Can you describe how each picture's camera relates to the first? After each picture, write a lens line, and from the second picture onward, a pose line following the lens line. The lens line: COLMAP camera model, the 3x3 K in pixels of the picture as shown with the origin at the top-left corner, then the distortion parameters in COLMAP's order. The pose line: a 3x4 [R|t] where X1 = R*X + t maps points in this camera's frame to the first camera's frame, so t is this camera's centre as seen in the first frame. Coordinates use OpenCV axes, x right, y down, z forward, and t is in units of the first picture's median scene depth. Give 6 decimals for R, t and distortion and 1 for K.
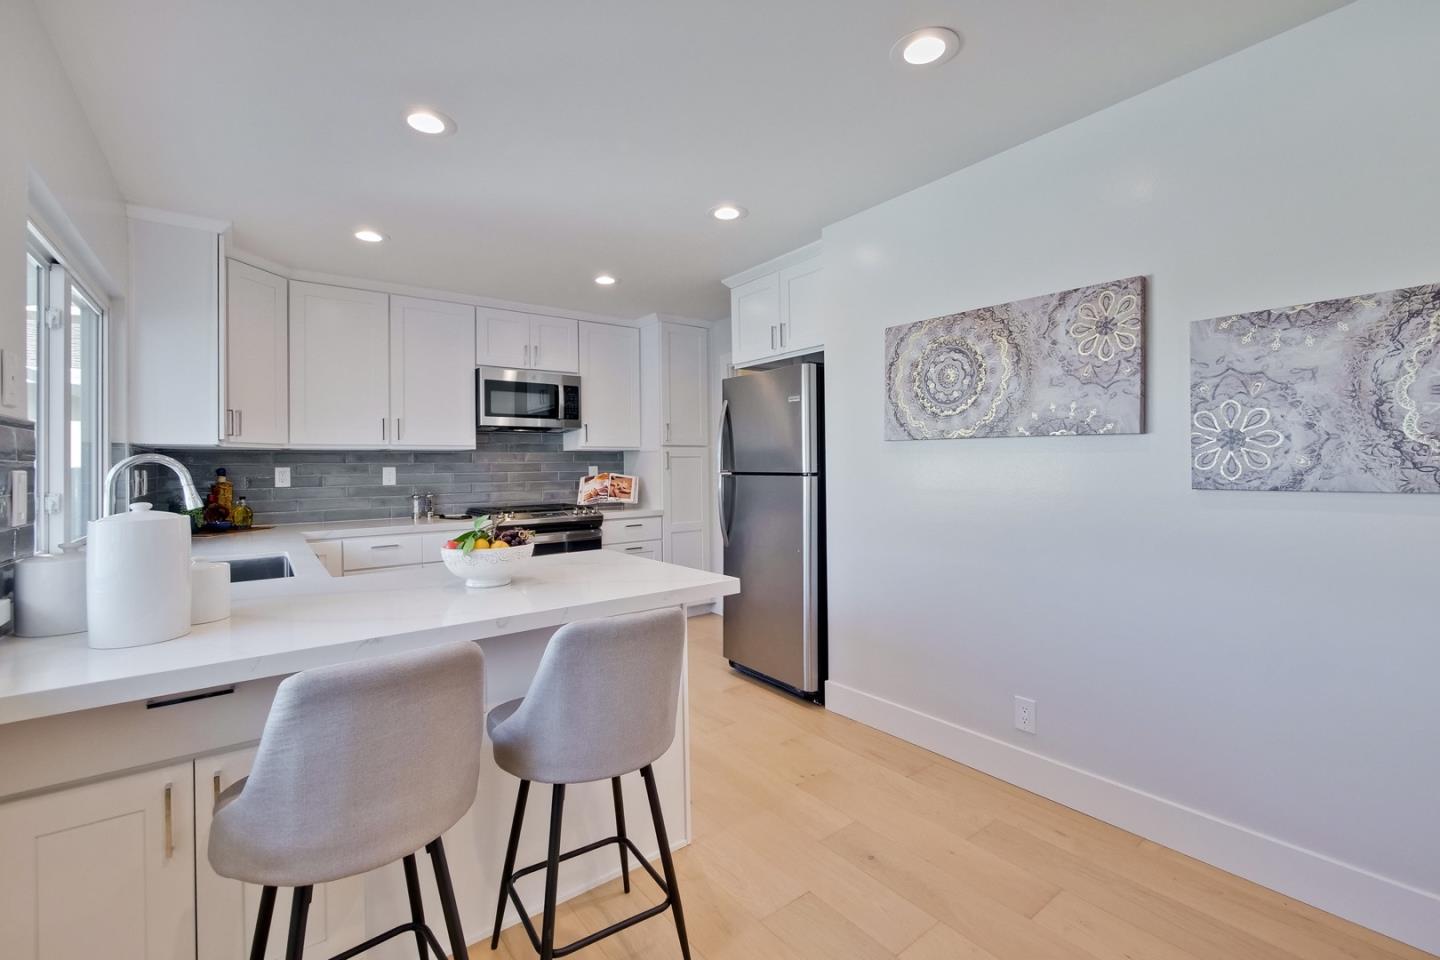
lens RADIAL K [[606.1, 0, 716.2], [0, 606.1, 458.5], [0, 0, 1]] dist [-0.000886, -0.000033]
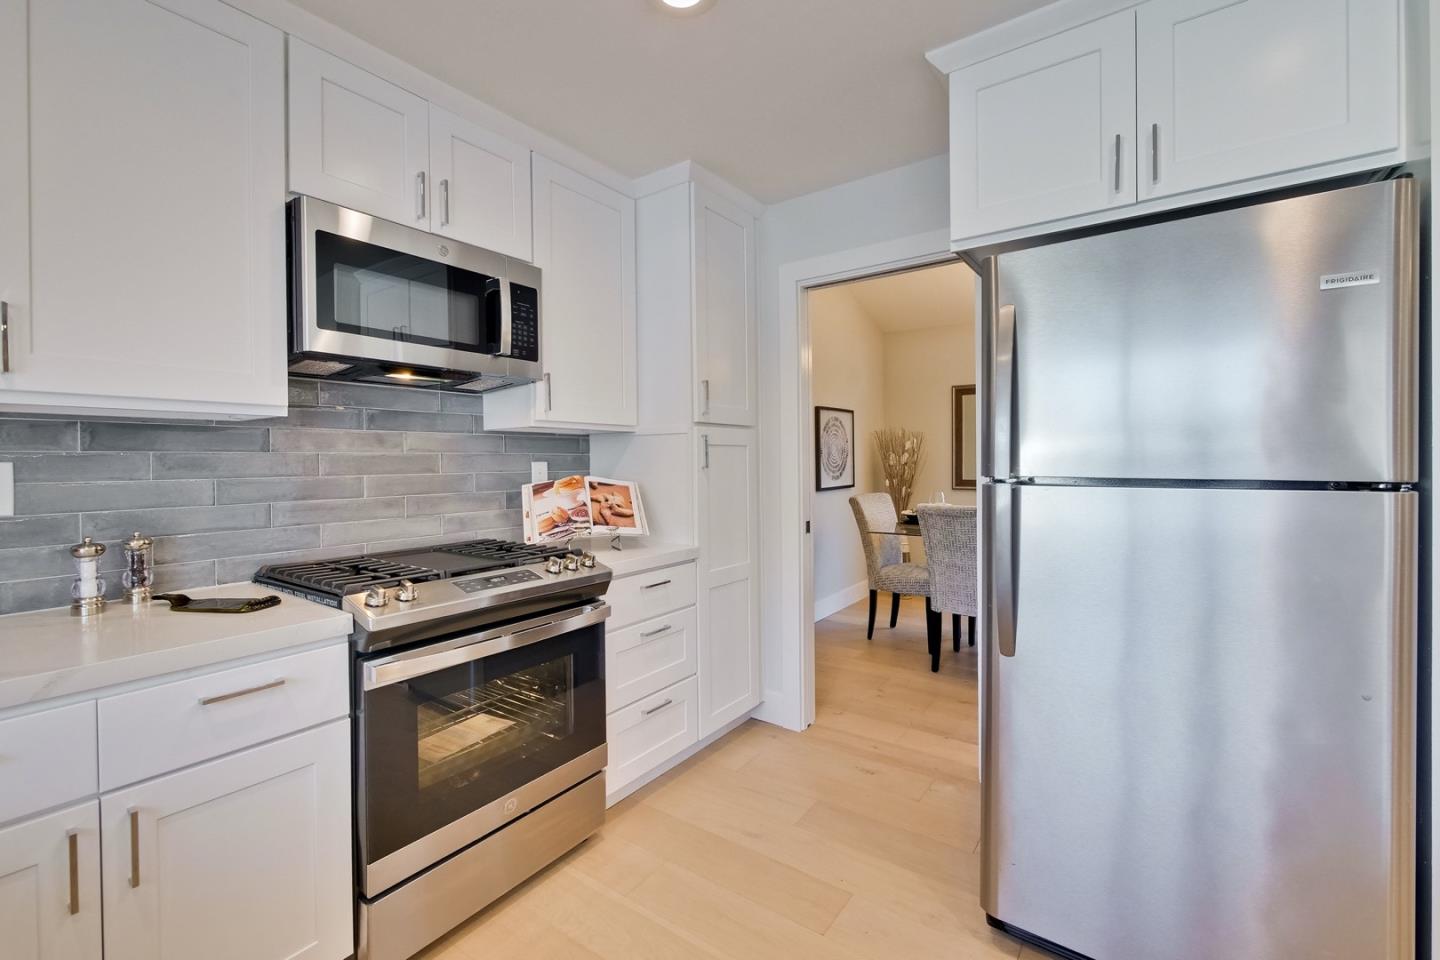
lens RADIAL K [[628.0, 0, 729.7], [0, 628.0, 462.4], [0, 0, 1]] dist [-0.002304, -0.000468]
pose [[0.956829, 0.004063, 0.290622, -0.238644], [-0.007180, 0.999928, 0.009662, 0.007765], [-0.290561, -0.011331, 0.956789, 0.528405]]
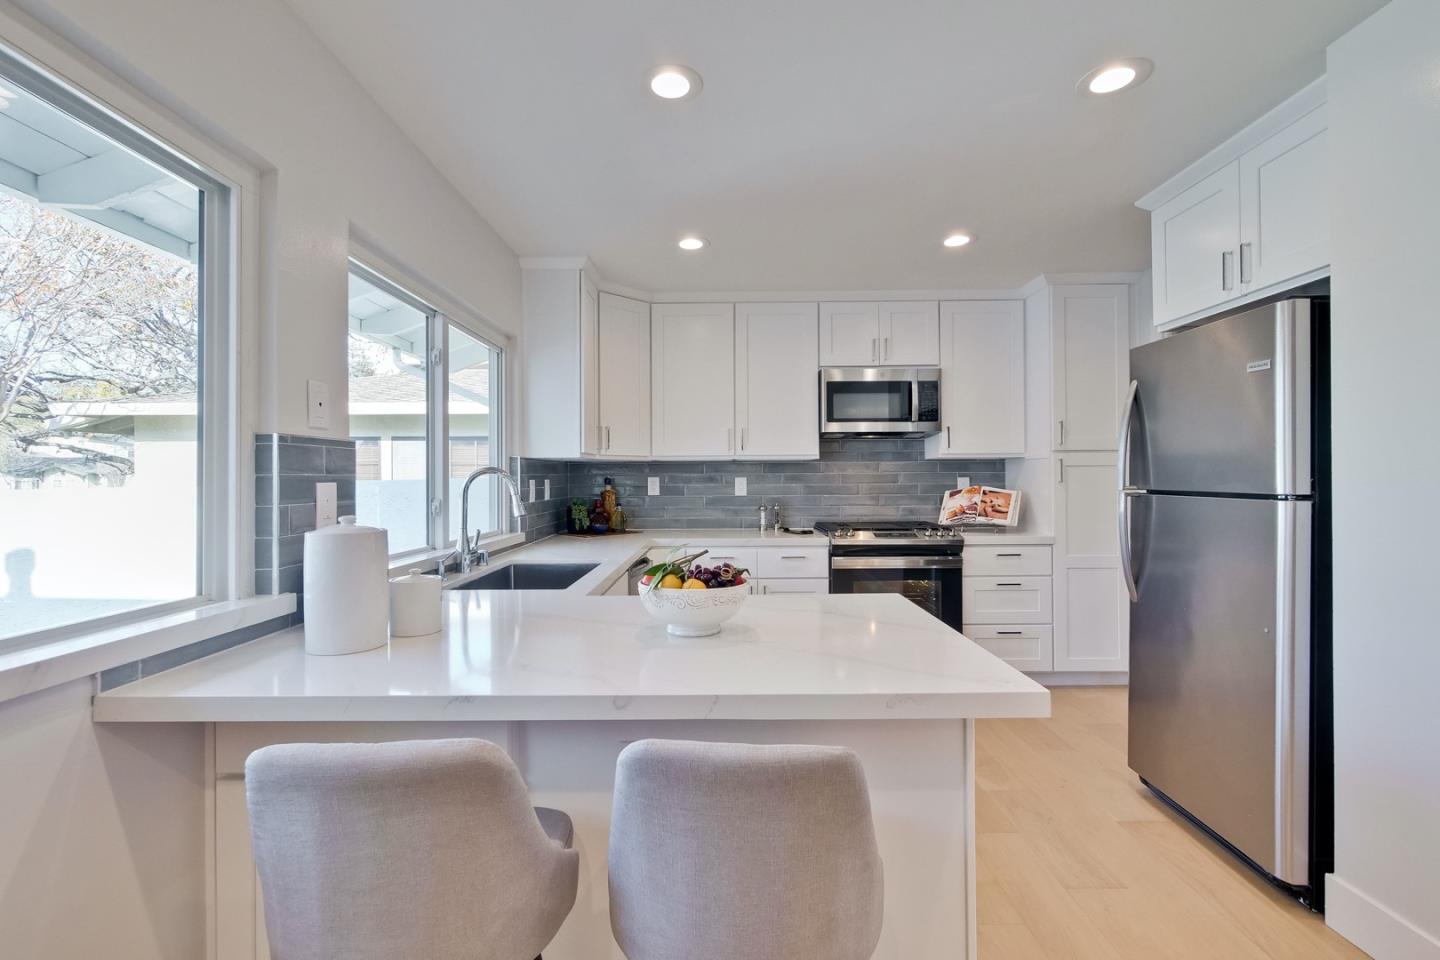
lens RADIAL K [[623.7, 0, 721.4], [0, 623.7, 476.4], [0, 0, 1]] dist [-0.001396, -0.000583]
pose [[0.793722, 0.006010, -0.608251, 0.059428], [0.003264, 0.999895, 0.014139, -0.002255], [0.608272, -0.013207, 0.793619, 0.153886]]
